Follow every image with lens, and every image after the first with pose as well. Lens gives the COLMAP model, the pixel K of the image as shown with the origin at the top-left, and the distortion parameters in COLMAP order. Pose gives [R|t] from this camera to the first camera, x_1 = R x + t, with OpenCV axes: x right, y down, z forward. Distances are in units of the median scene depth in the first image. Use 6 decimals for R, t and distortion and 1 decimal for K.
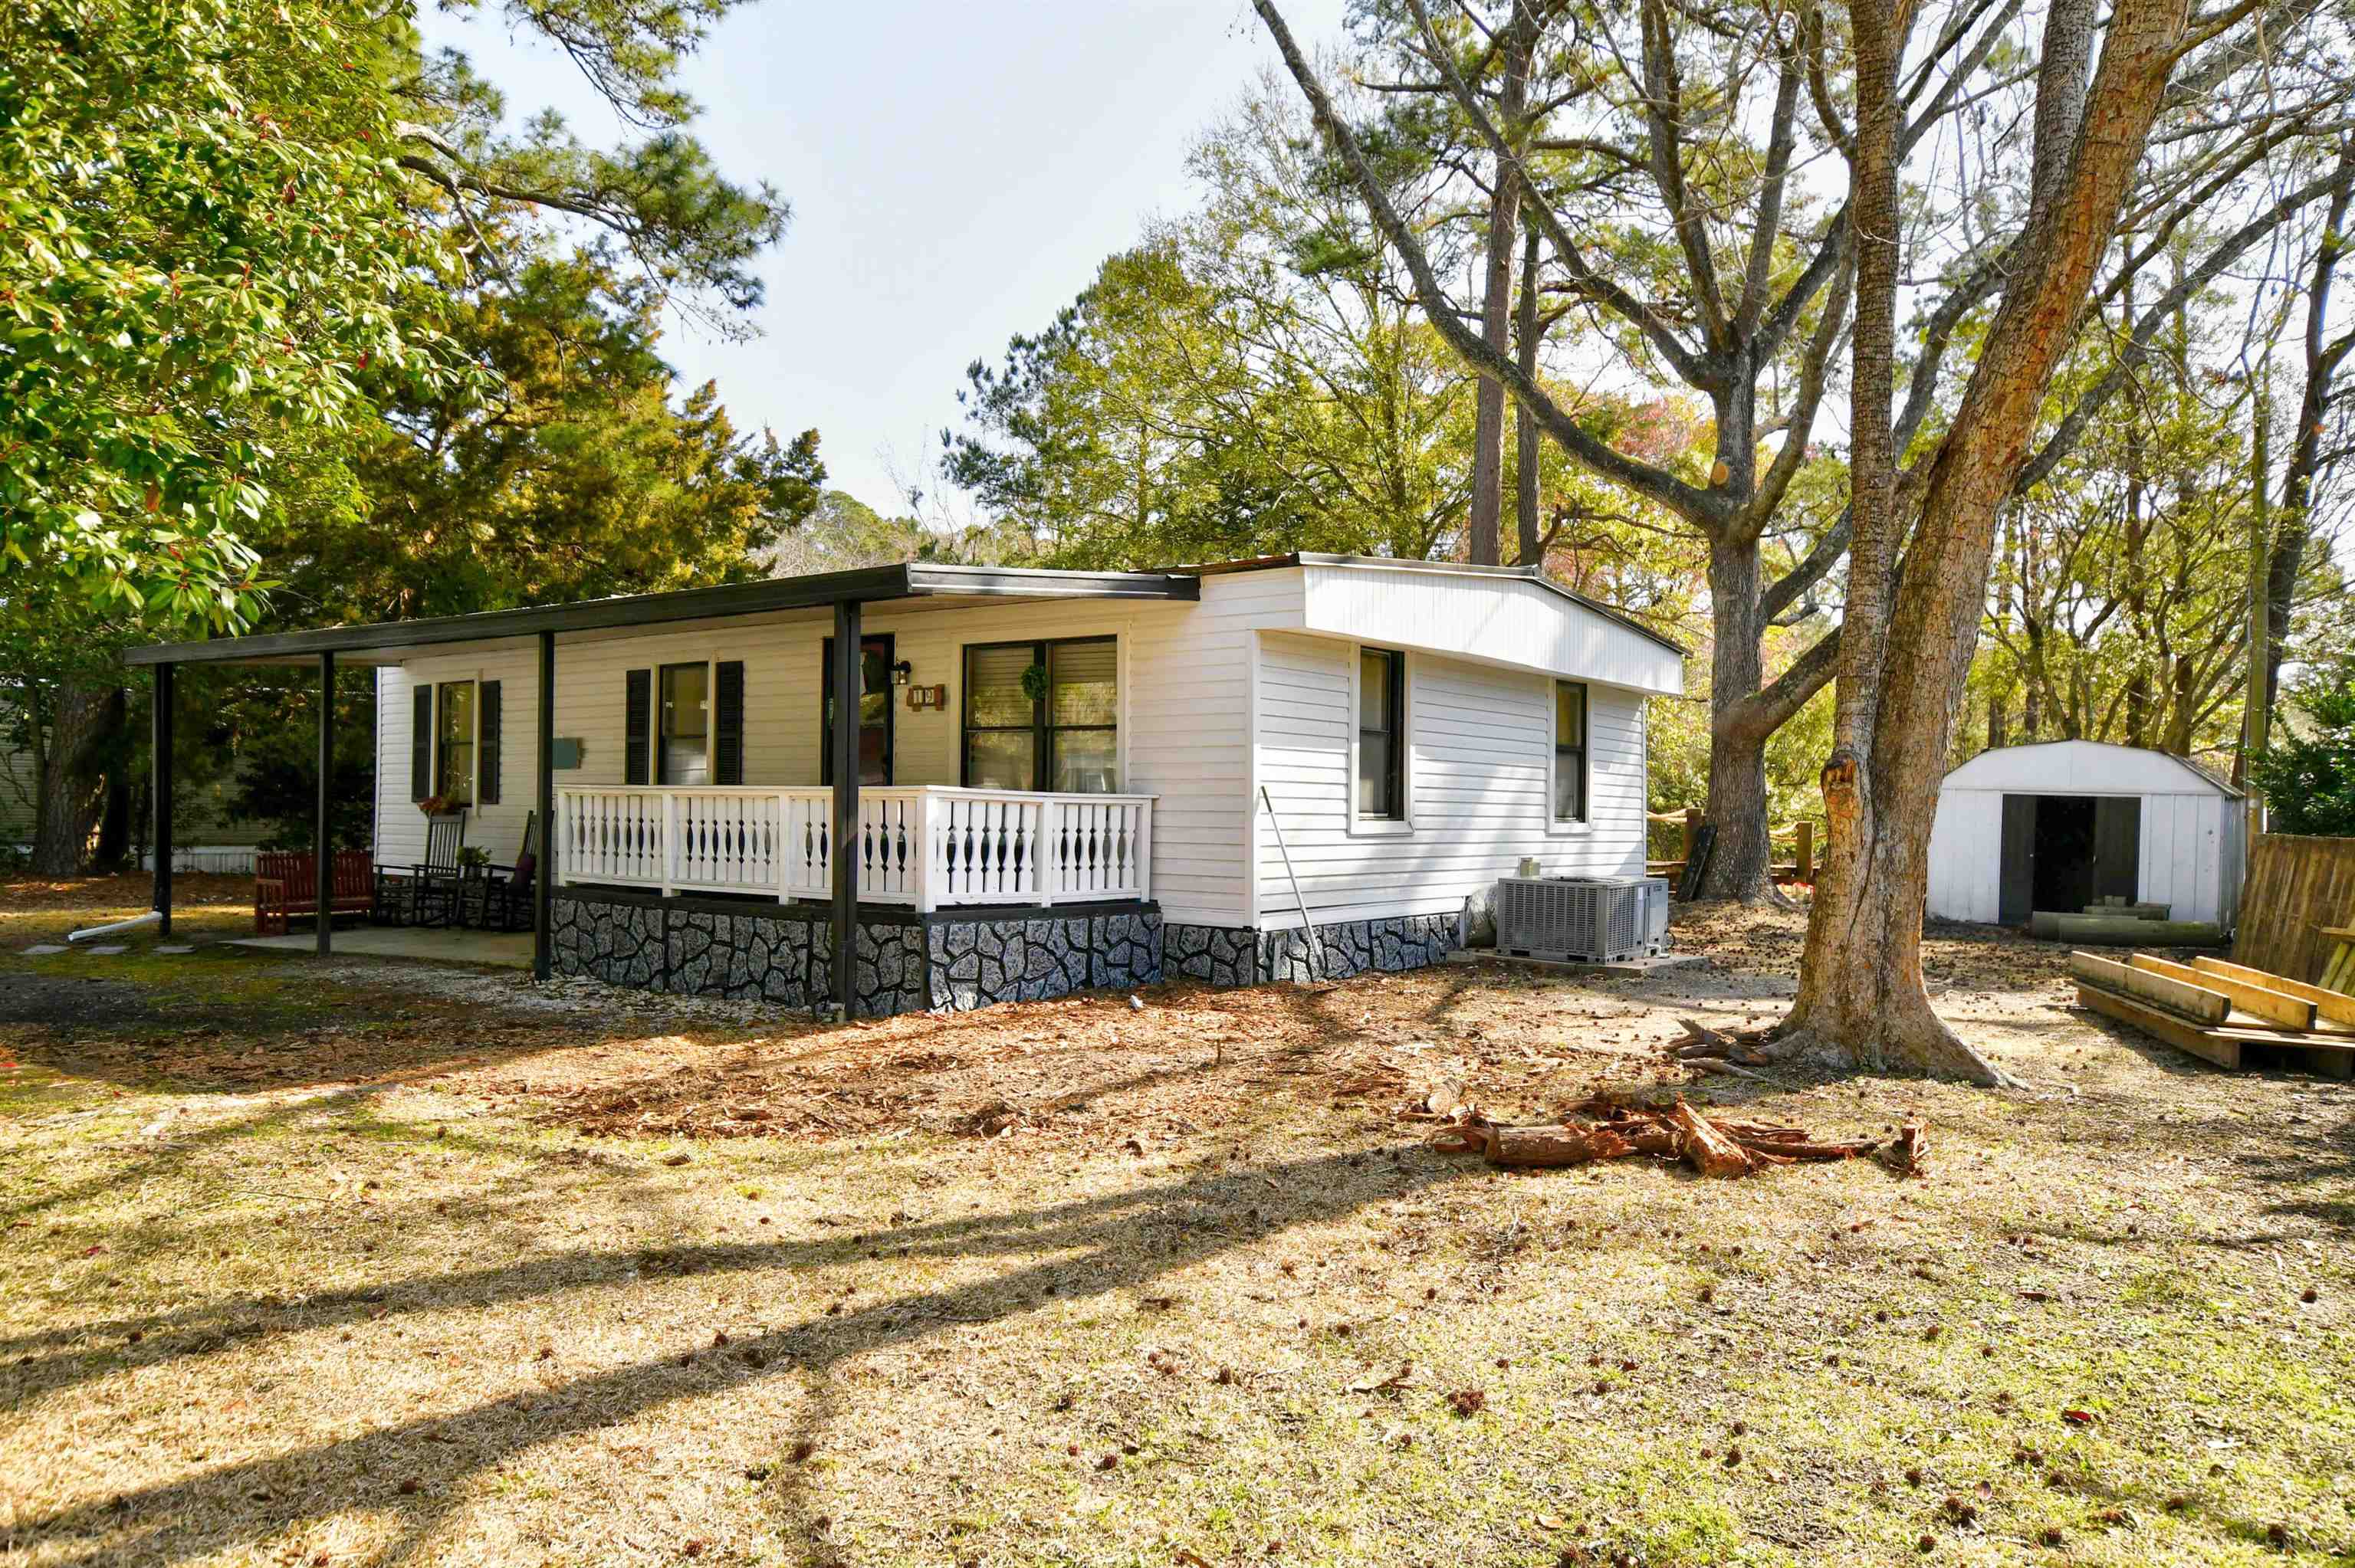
lens RADIAL K [[1631.8, 0, 1176.7], [0, 1631.8, 771.7], [0, 0, 1]] dist [0.010488, 0.001727]
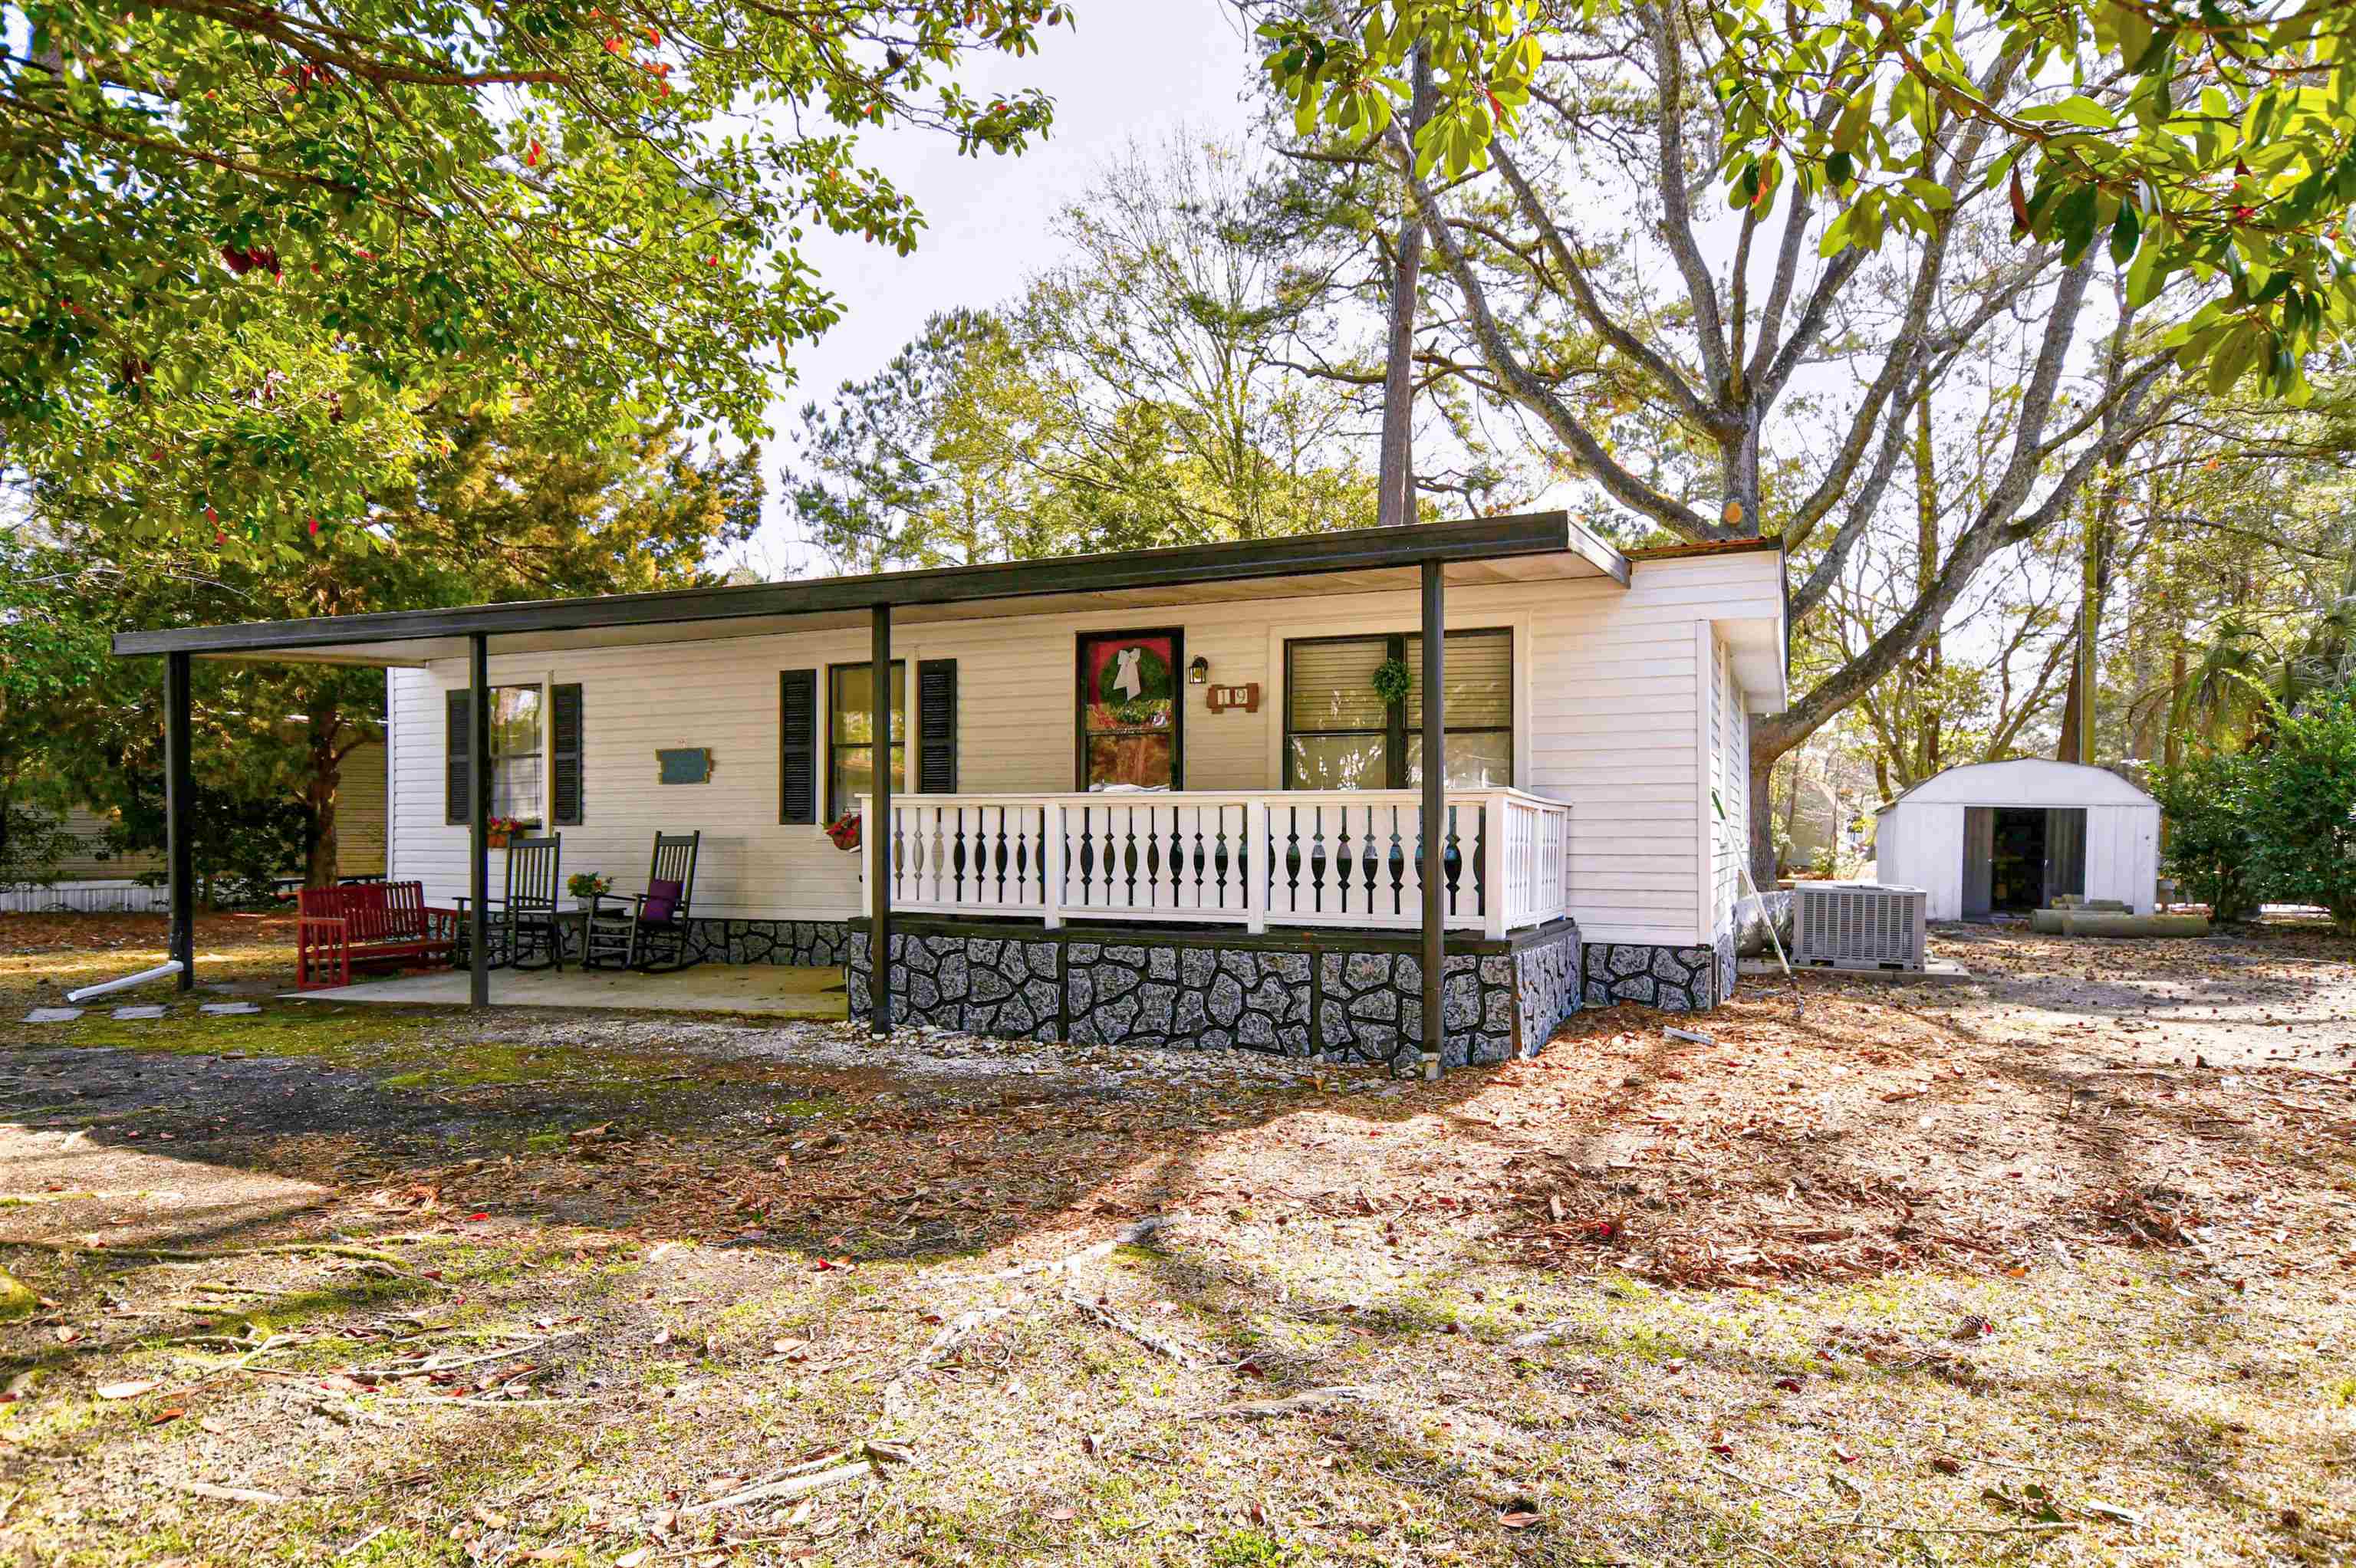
lens RADIAL K [[1412.5, 0, 1179.0], [0, 1412.5, 806.5], [0, 0, 1]] dist [0.005819, 0.000674]
pose [[0.973968, -0.005685, 0.226613, -0.320314], [0.004837, 0.999979, 0.004299, 0.009598], [-0.226633, -0.003091, 0.973975, 0.222330]]
